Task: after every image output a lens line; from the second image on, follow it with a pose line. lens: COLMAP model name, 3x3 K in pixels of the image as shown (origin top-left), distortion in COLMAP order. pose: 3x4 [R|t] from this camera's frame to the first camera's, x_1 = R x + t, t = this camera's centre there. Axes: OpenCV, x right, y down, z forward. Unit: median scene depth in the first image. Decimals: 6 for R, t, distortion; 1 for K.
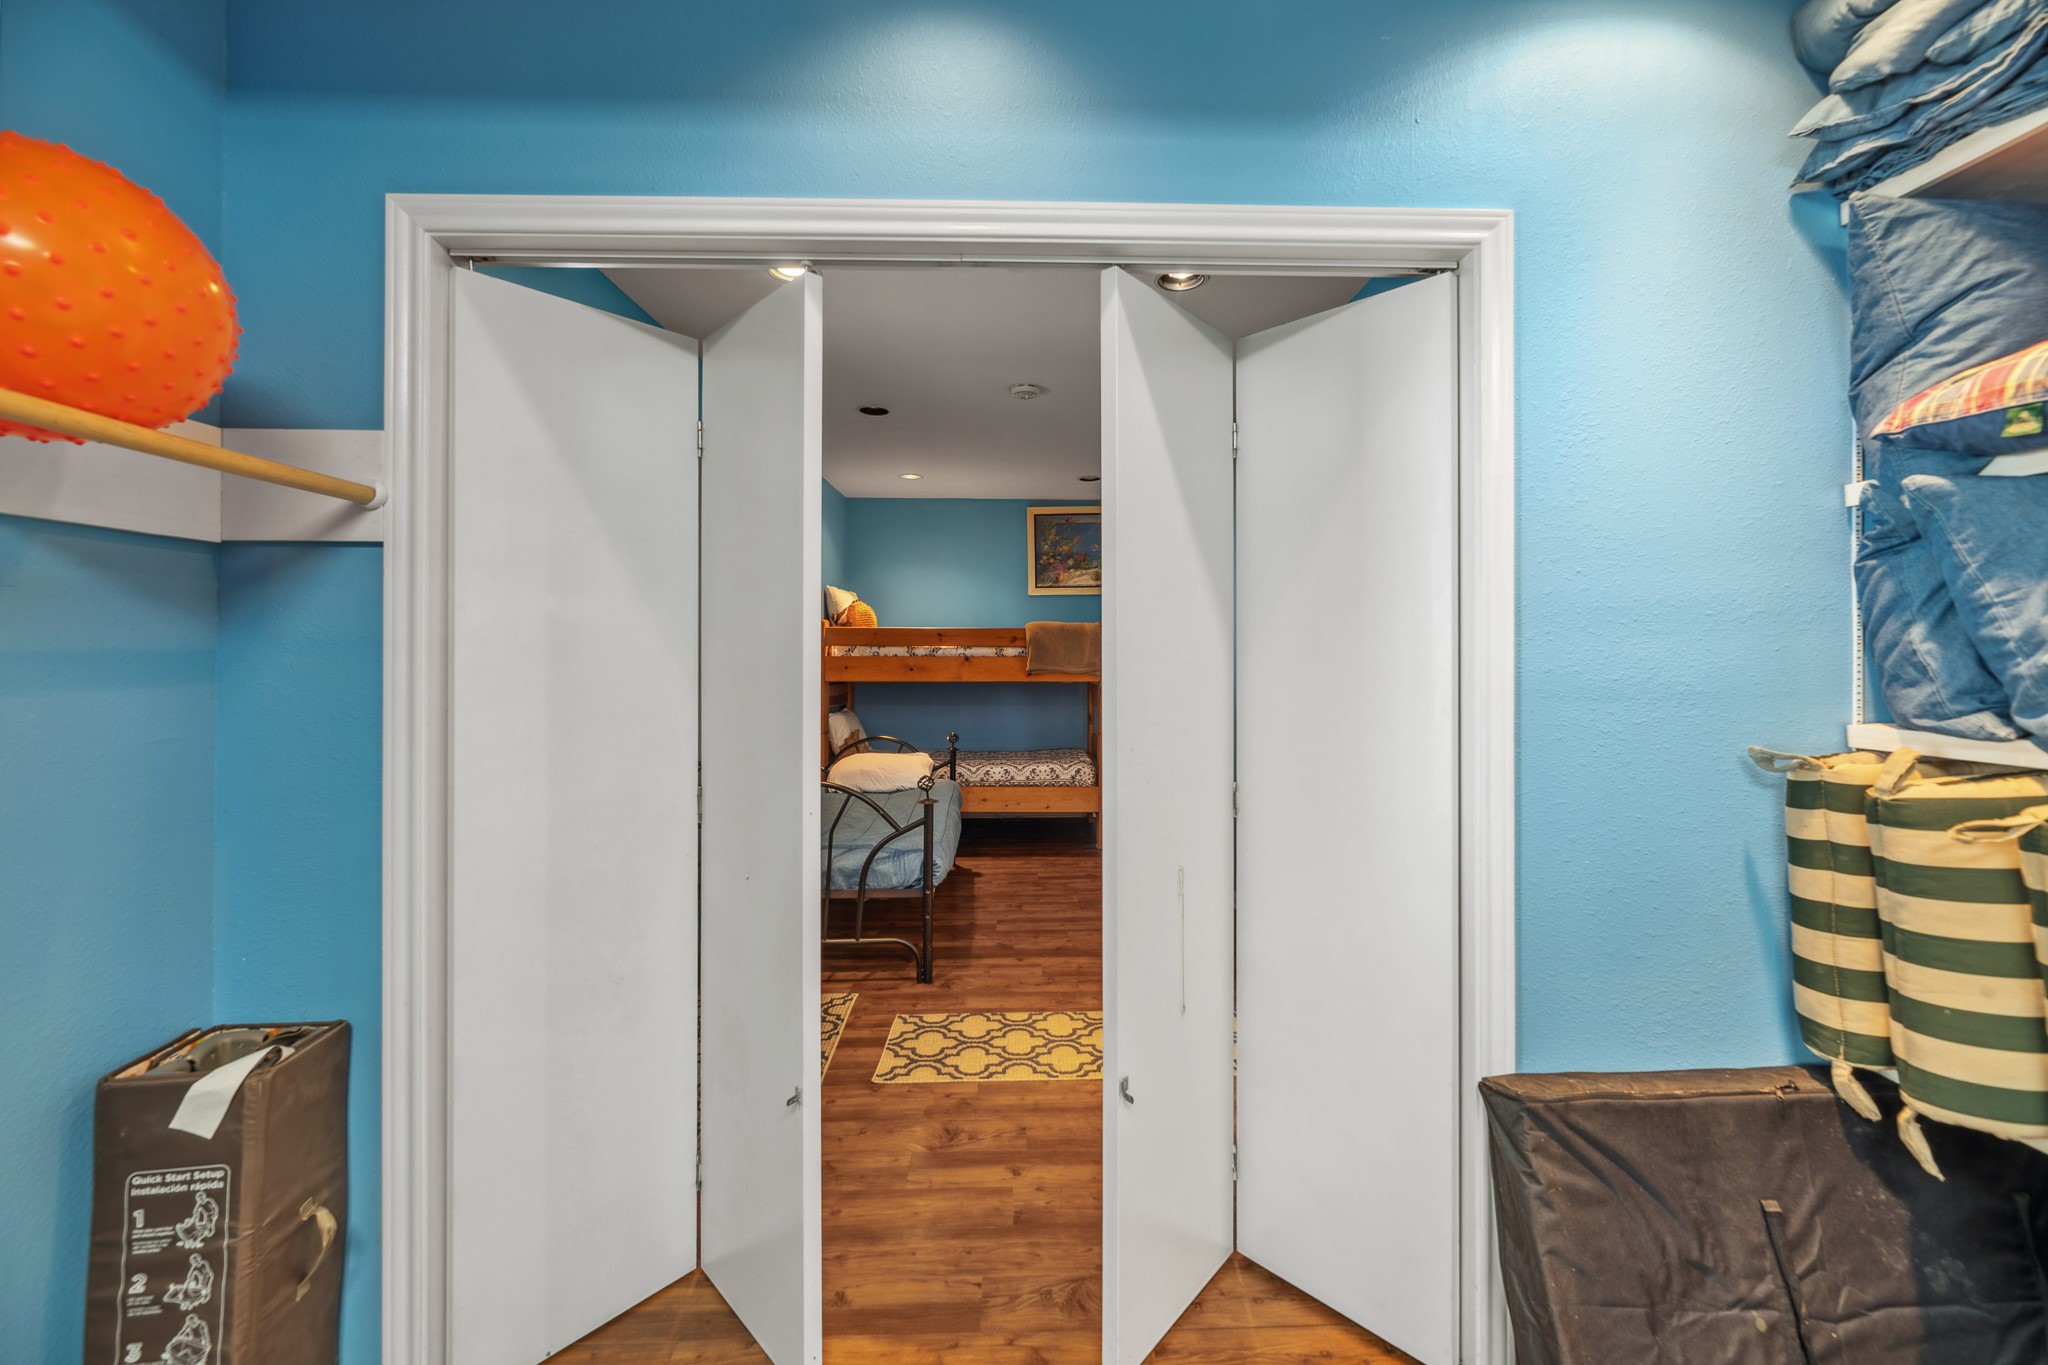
lens RADIAL K [[829.6, 0, 1032.9], [0, 829.6, 648.2], [0, 0, 1]] dist [-0.000520, -0.001149]
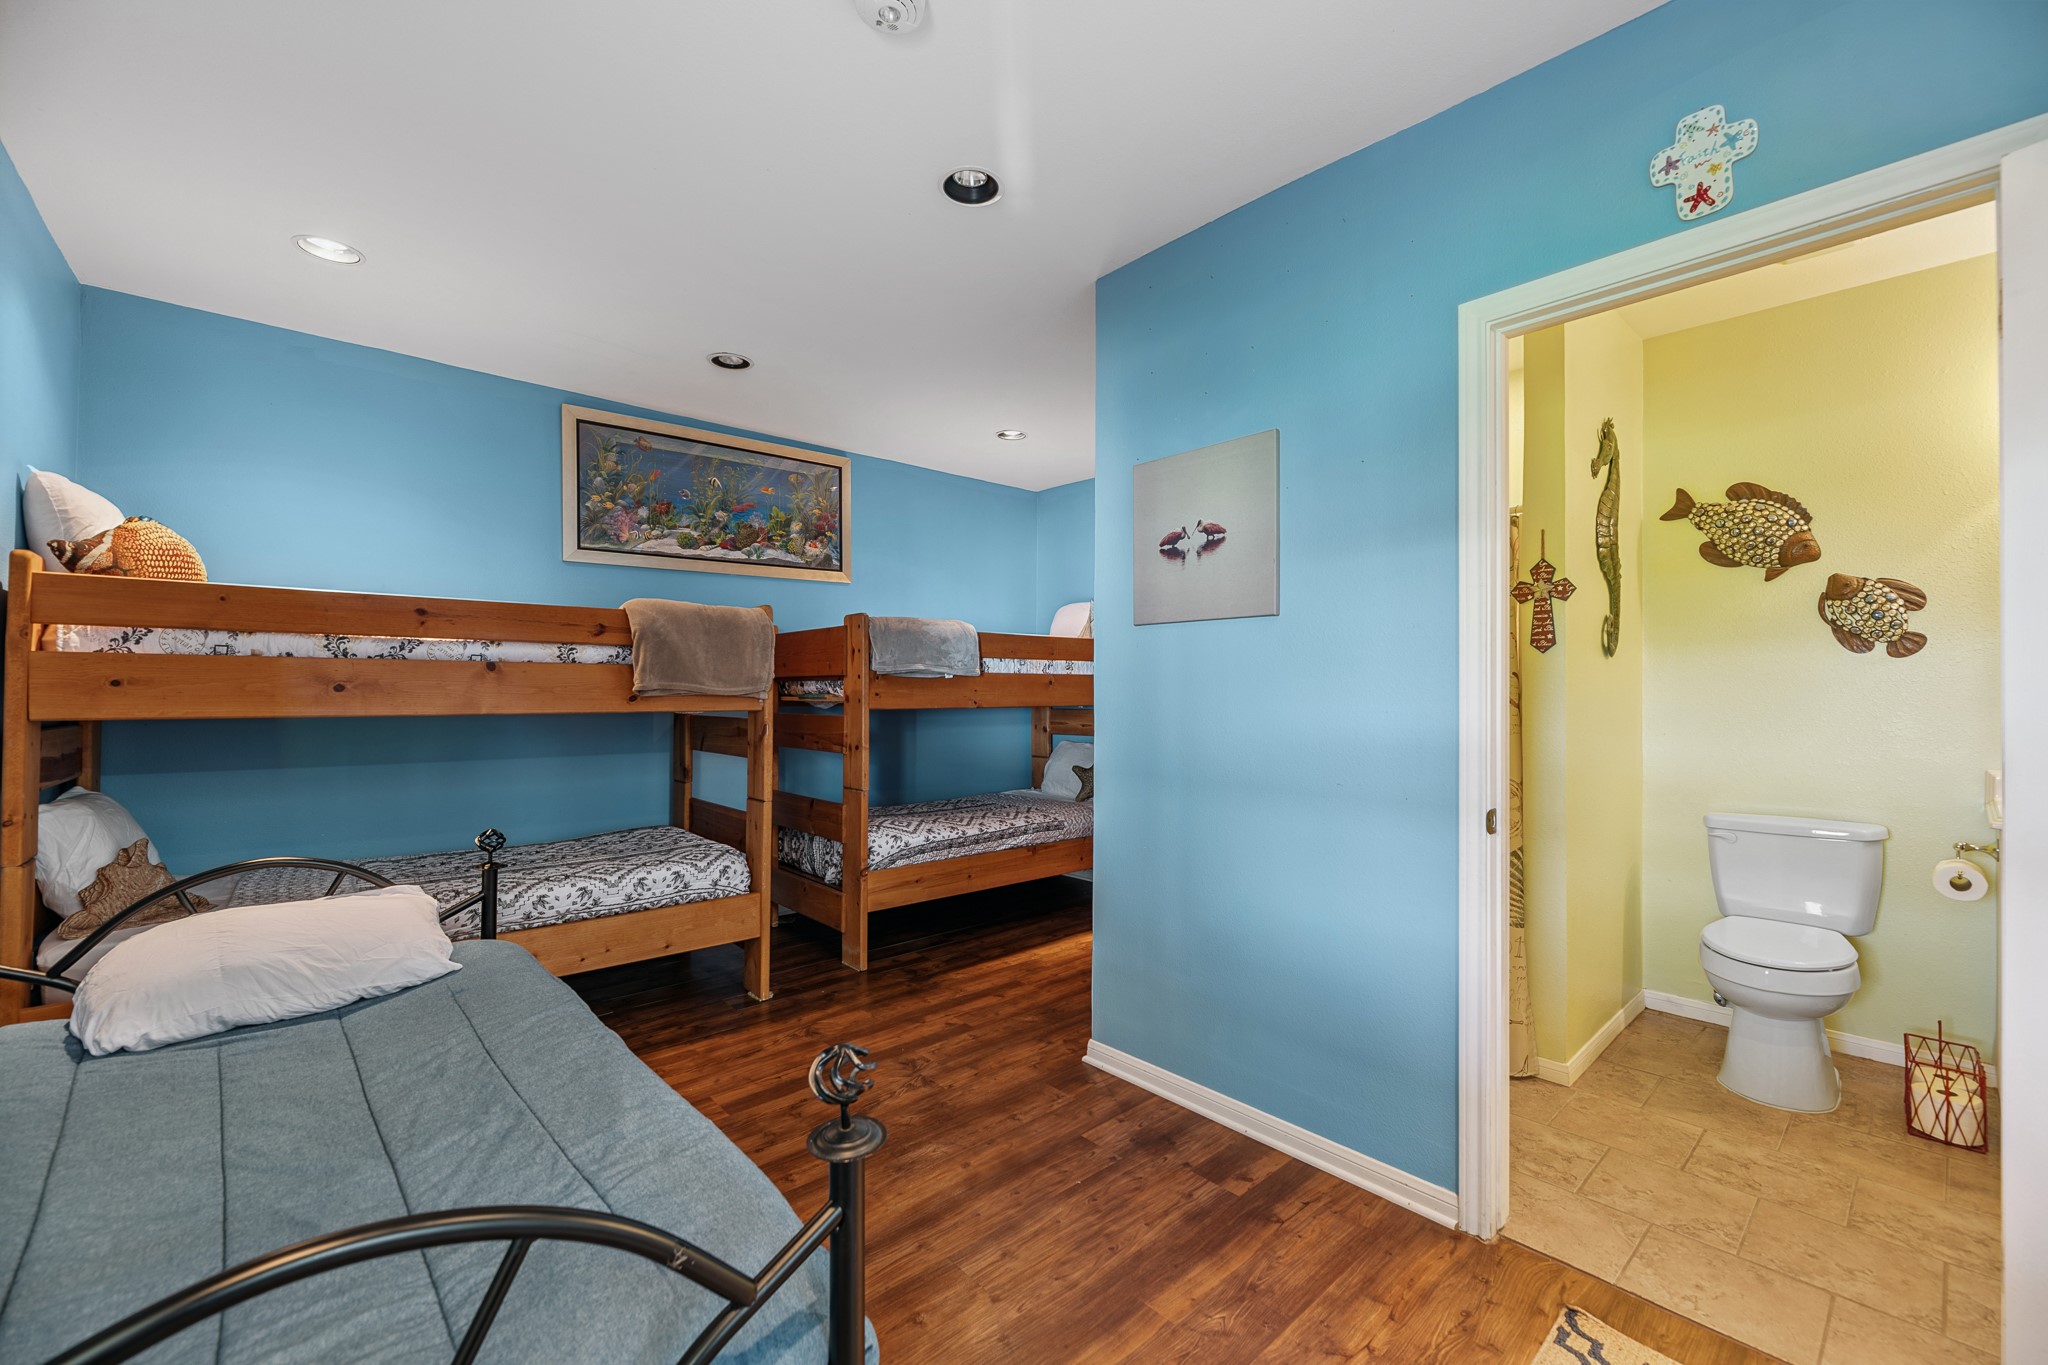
lens RADIAL K [[829.6, 0, 1037.2], [0, 829.6, 680.4], [0, 0, 1]] dist [-0.000520, -0.001149]
pose [[0.759005, 0.009450, 0.651016, -0.150760], [-0.009643, 0.999948, -0.003272, 0.019246], [-0.651013, -0.003794, 0.759057, 0.436510]]
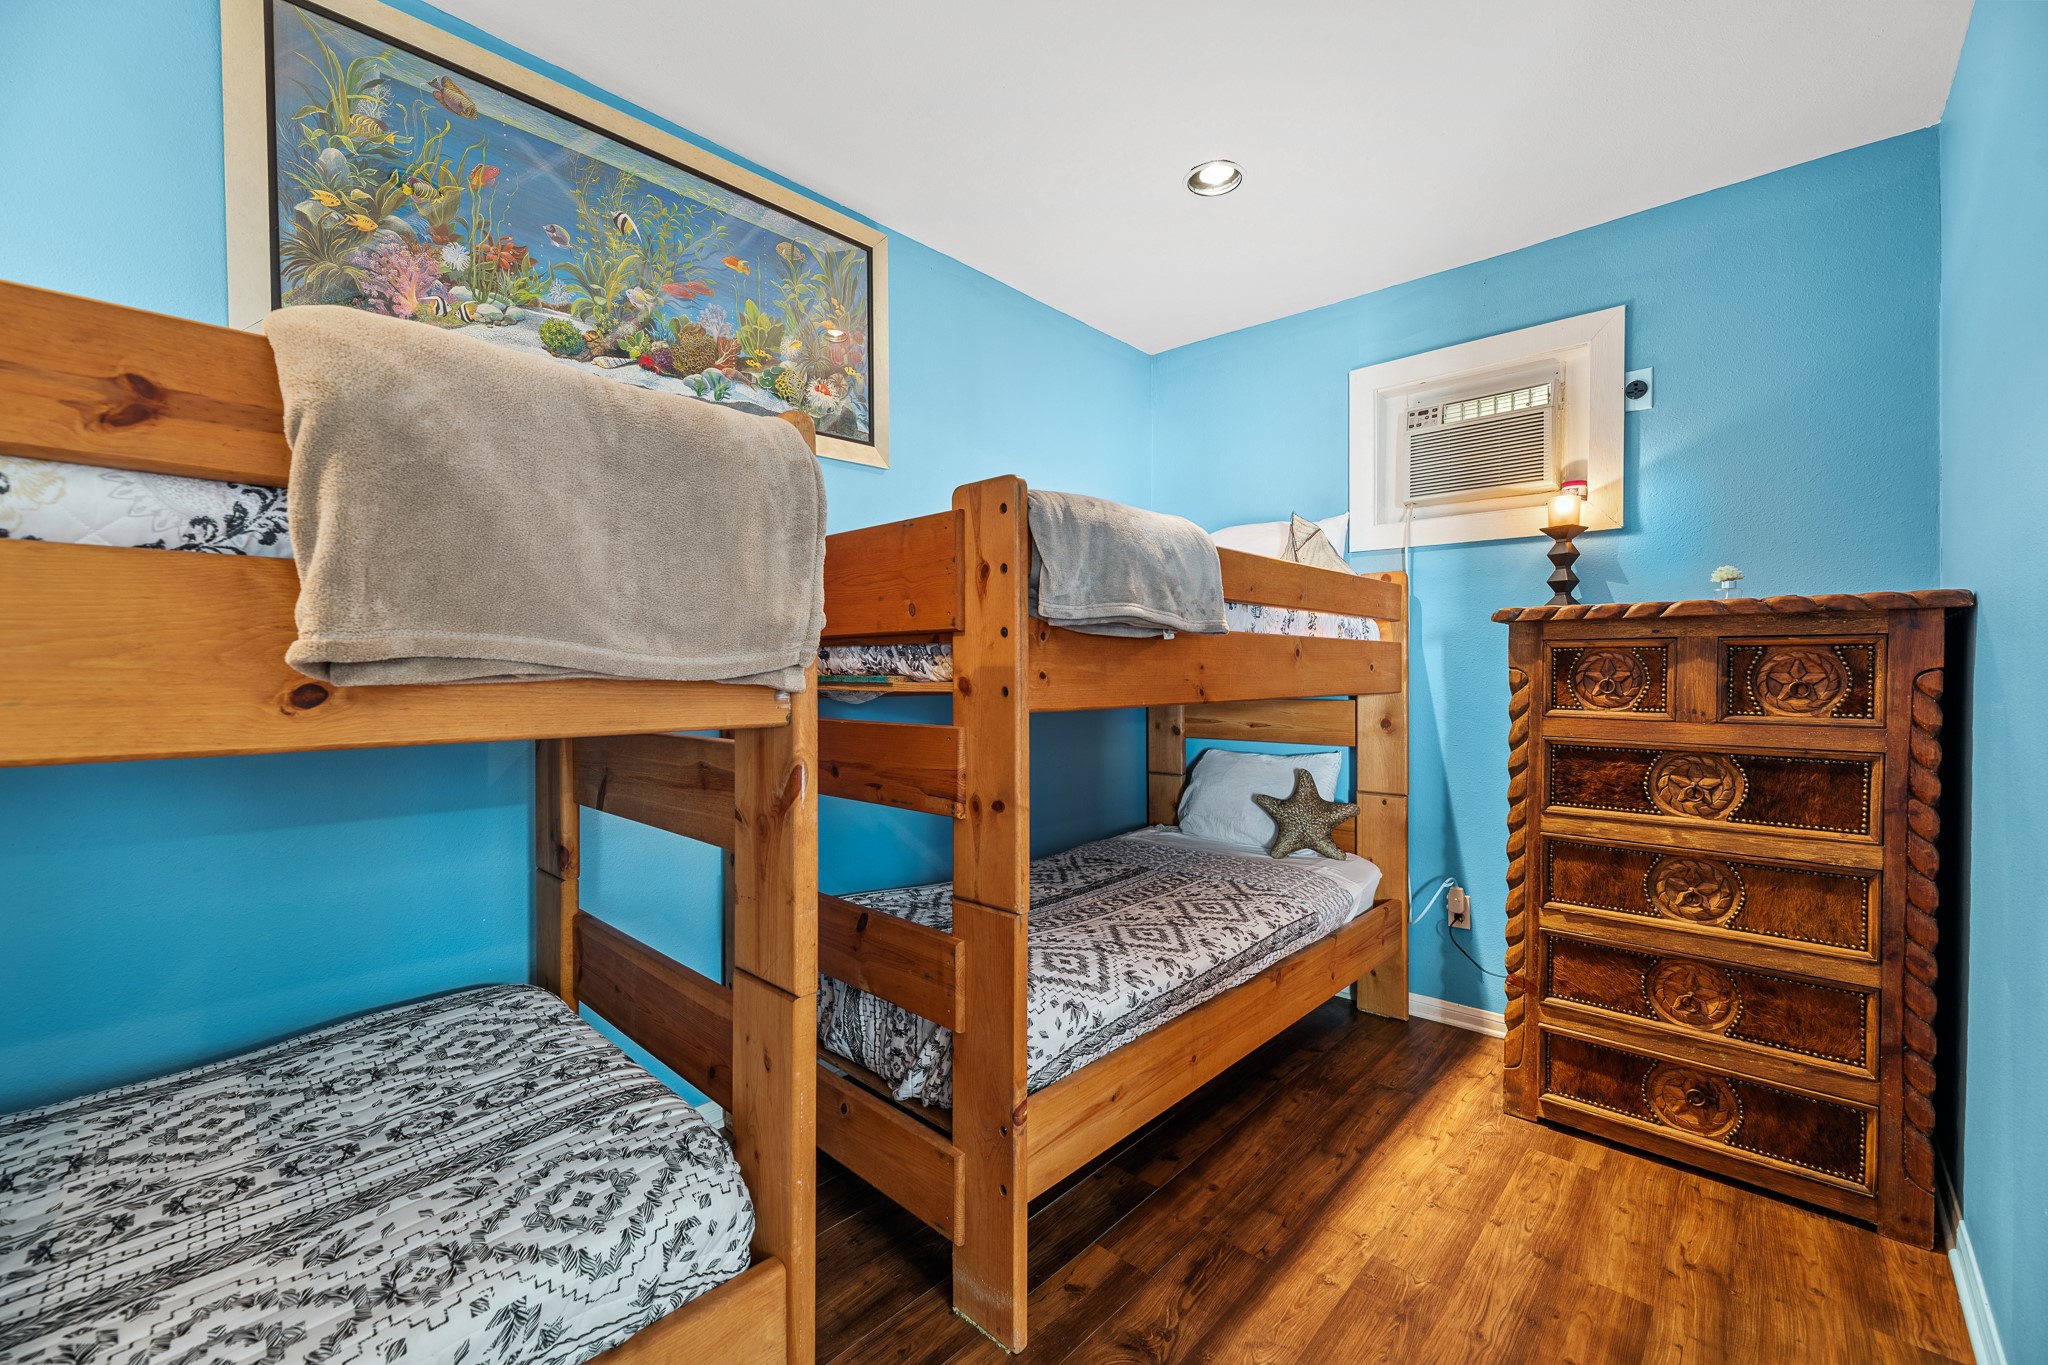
lens RADIAL K [[829.6, 0, 1033.4], [0, 829.6, 676.2], [0, 0, 1]] dist [-0.000520, -0.001149]
pose [[0.696015, -0.005148, 0.718008, -0.018376], [-0.008305, 0.999850, 0.015220, 0.025389], [-0.717979, -0.016557, 0.695868, 0.824607]]
